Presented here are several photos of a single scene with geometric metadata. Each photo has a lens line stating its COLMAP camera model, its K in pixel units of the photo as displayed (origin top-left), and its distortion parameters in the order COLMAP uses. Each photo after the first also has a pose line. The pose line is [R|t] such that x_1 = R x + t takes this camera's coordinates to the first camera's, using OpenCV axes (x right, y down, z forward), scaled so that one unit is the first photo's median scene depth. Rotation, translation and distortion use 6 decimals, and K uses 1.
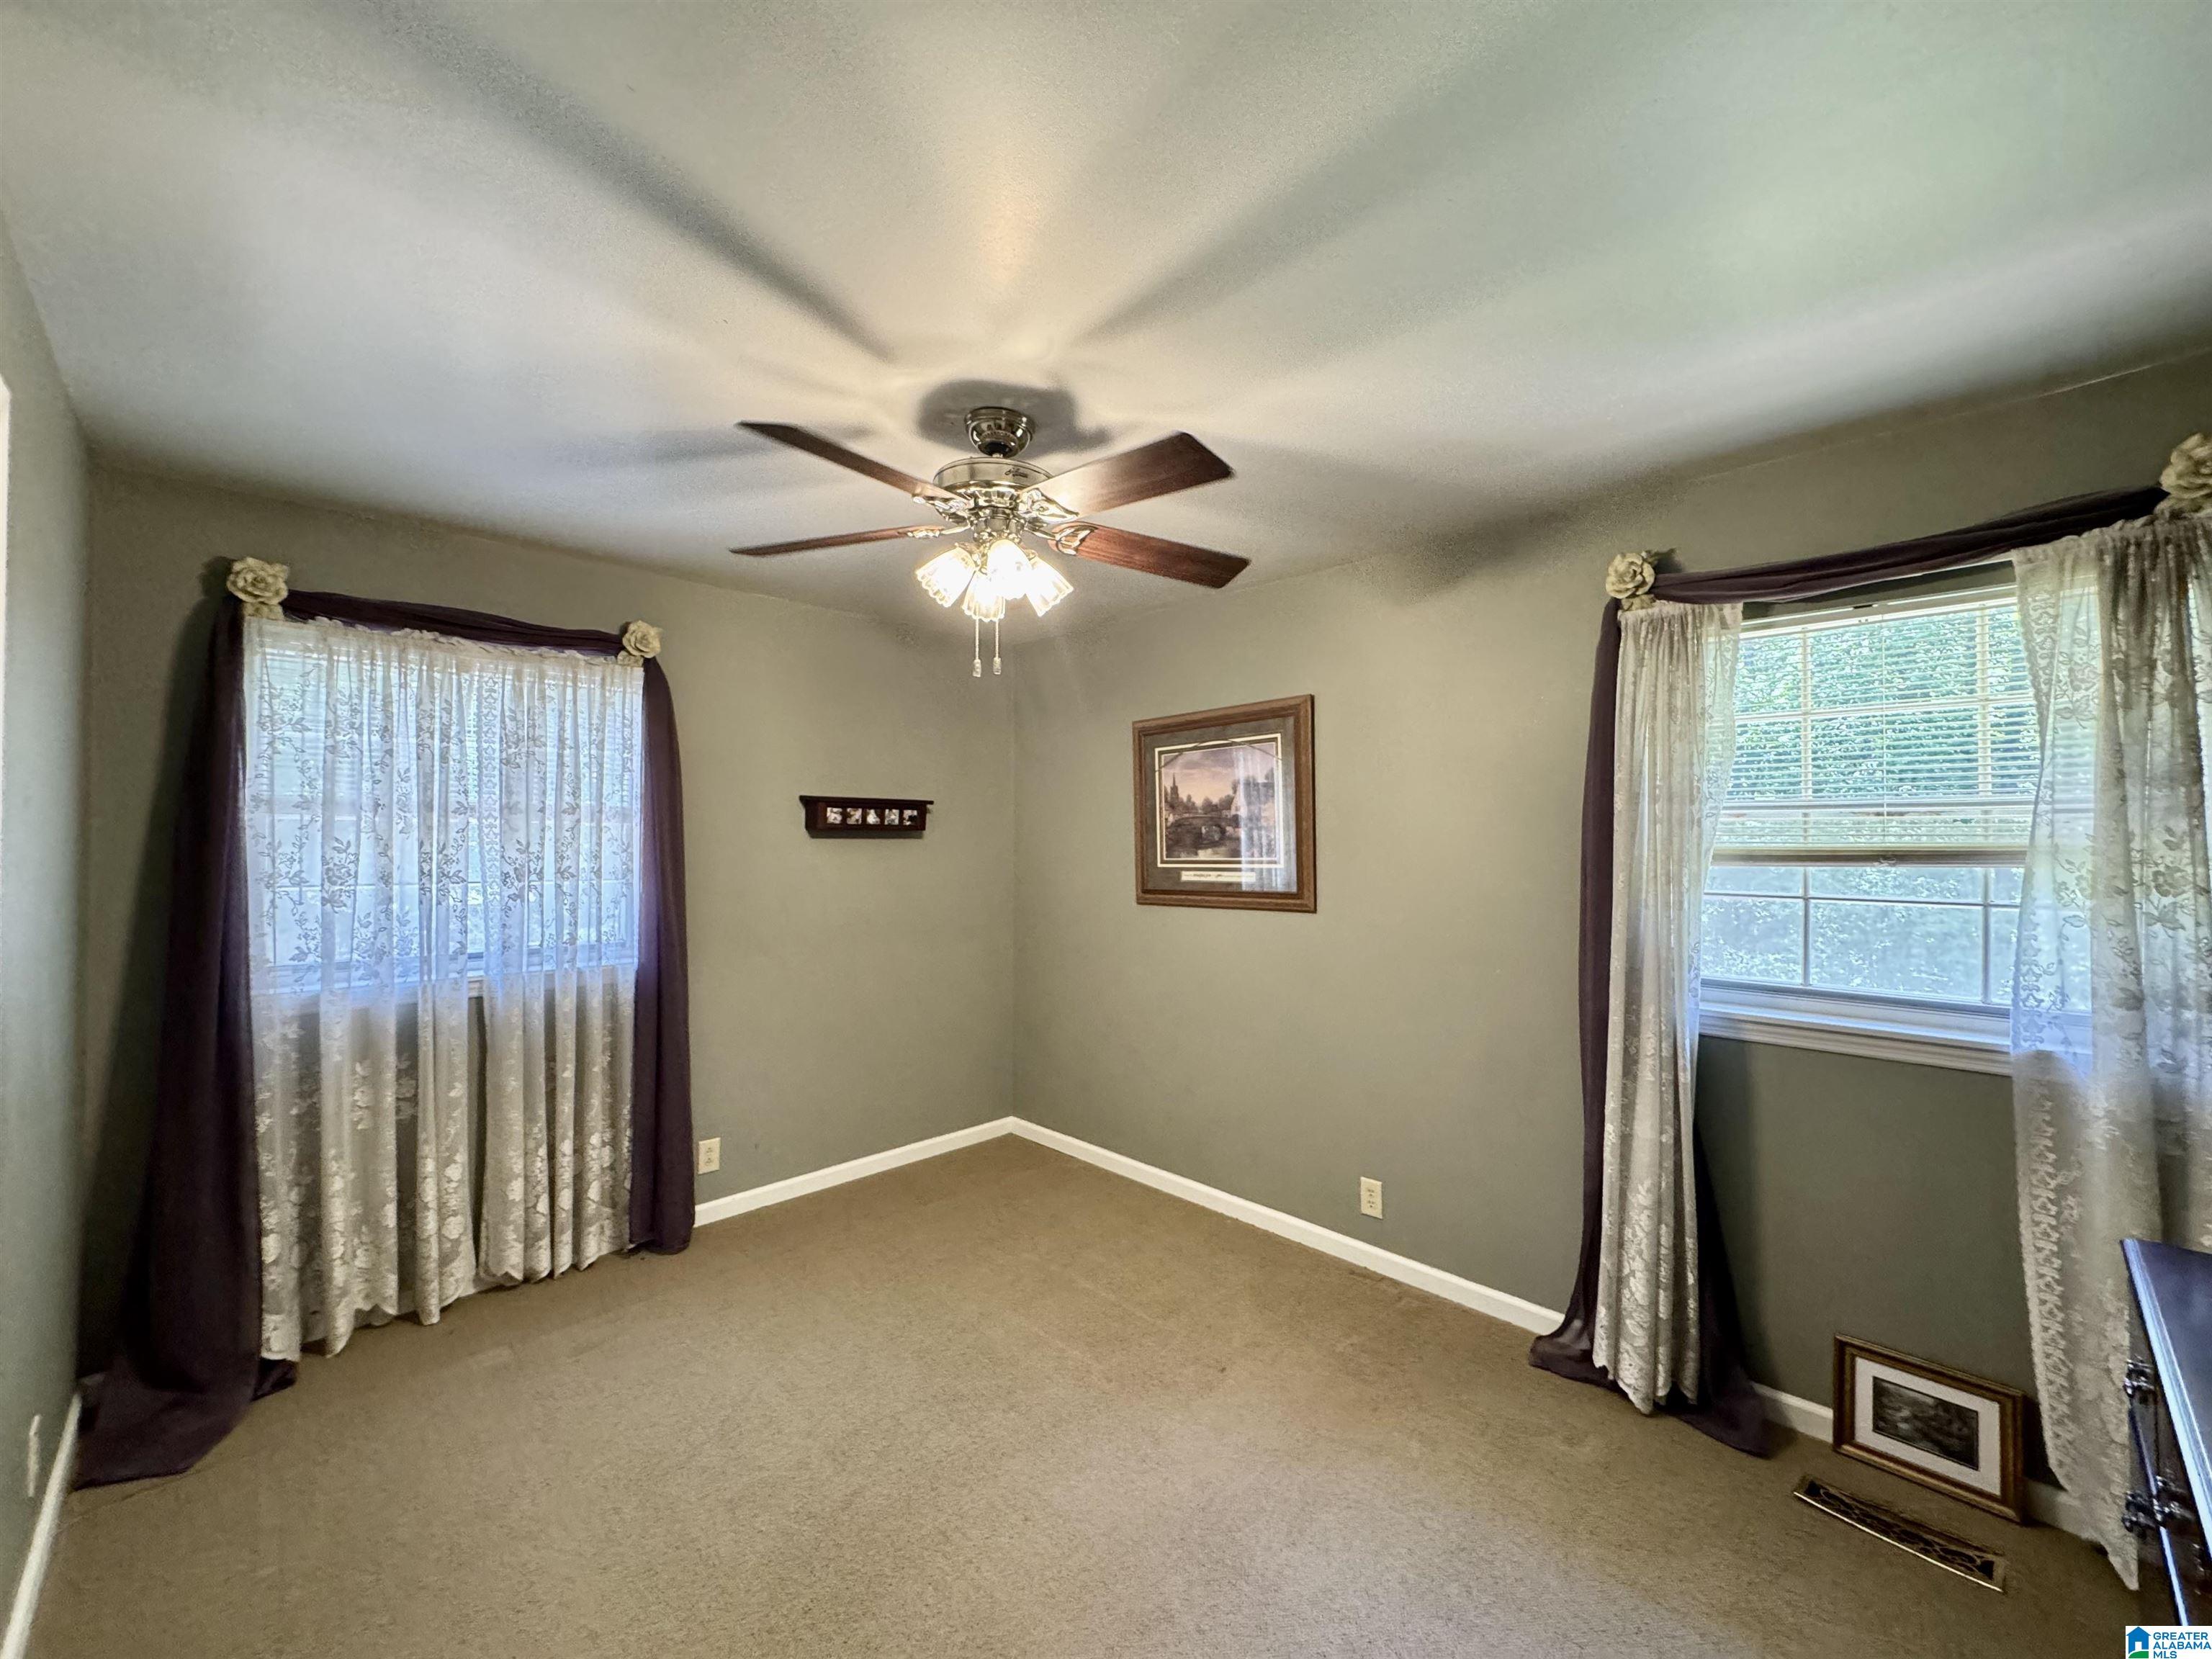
lens RADIAL K [[882.3, 0, 1101.1], [0, 882.3, 826.9], [0, 0, 1]] dist [-0.003090, 0.000372]
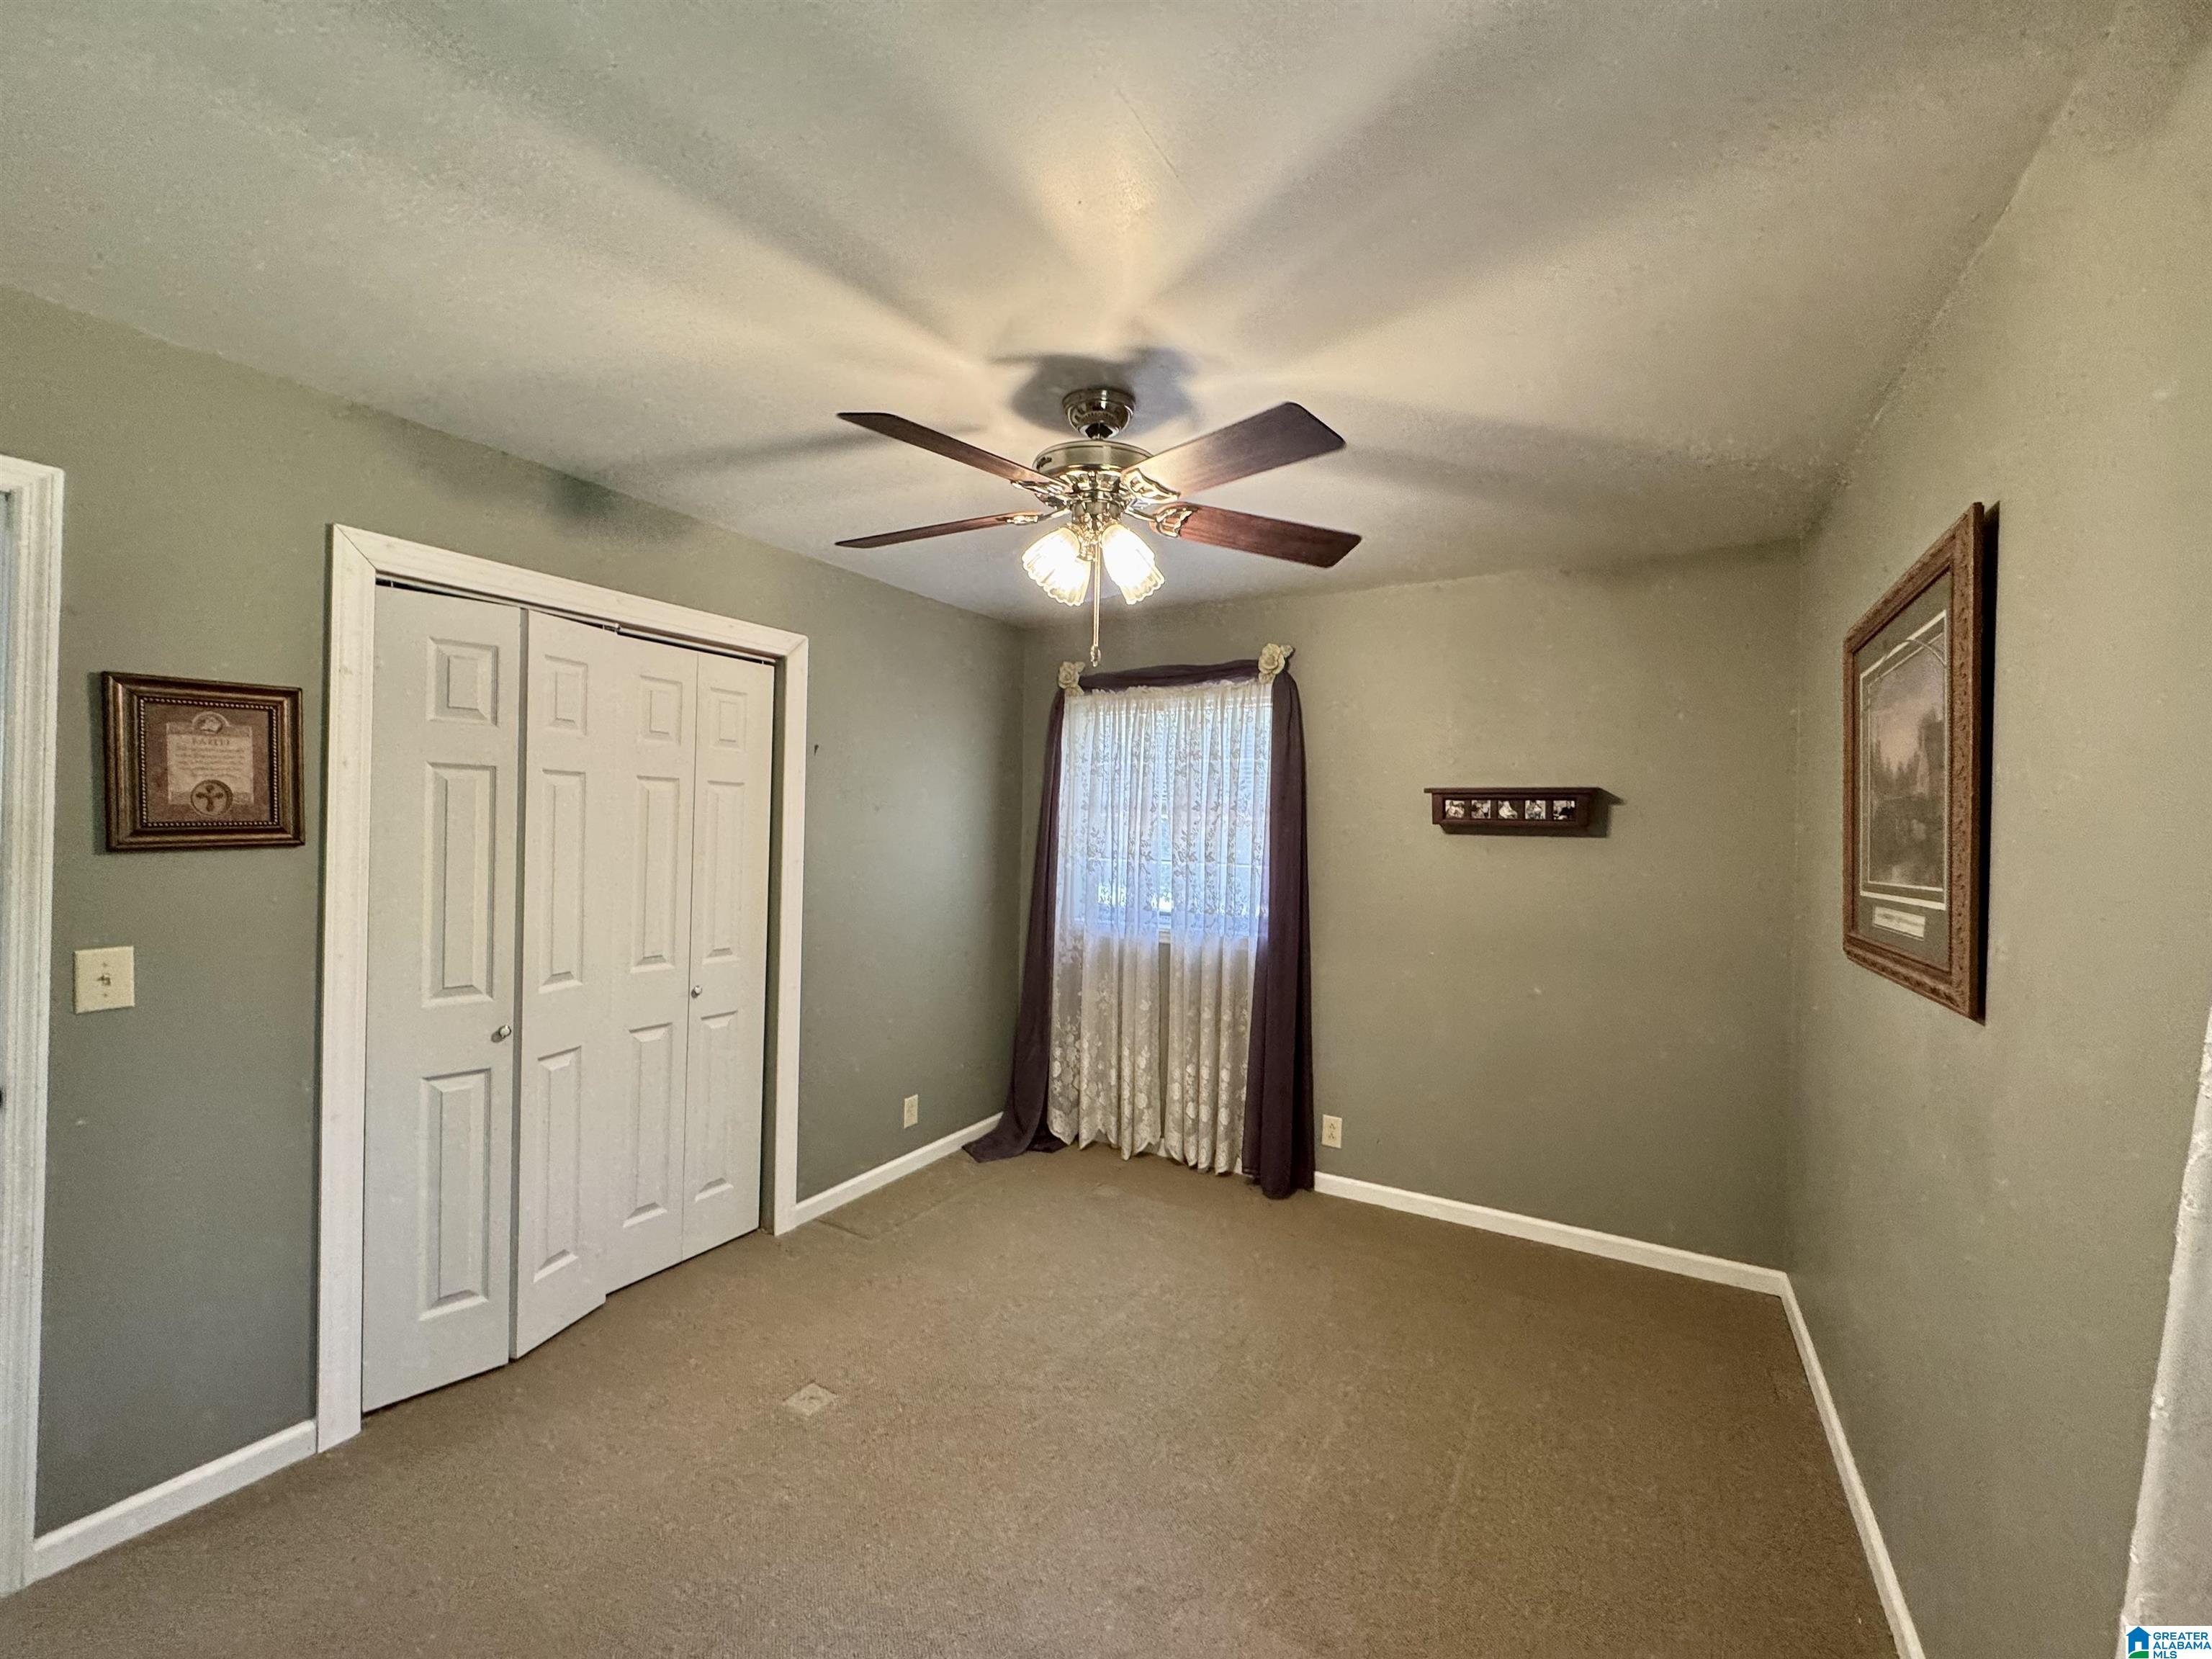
lens RADIAL K [[882.3, 0, 1110.4], [0, 882.3, 827.0], [0, 0, 1]] dist [-0.003090, 0.000372]
pose [[0.259670, 0.004616, -0.965686, 0.539495], [-0.003710, 0.999986, 0.003782, 0.003764], [0.965690, 0.002601, 0.259684, 0.491930]]
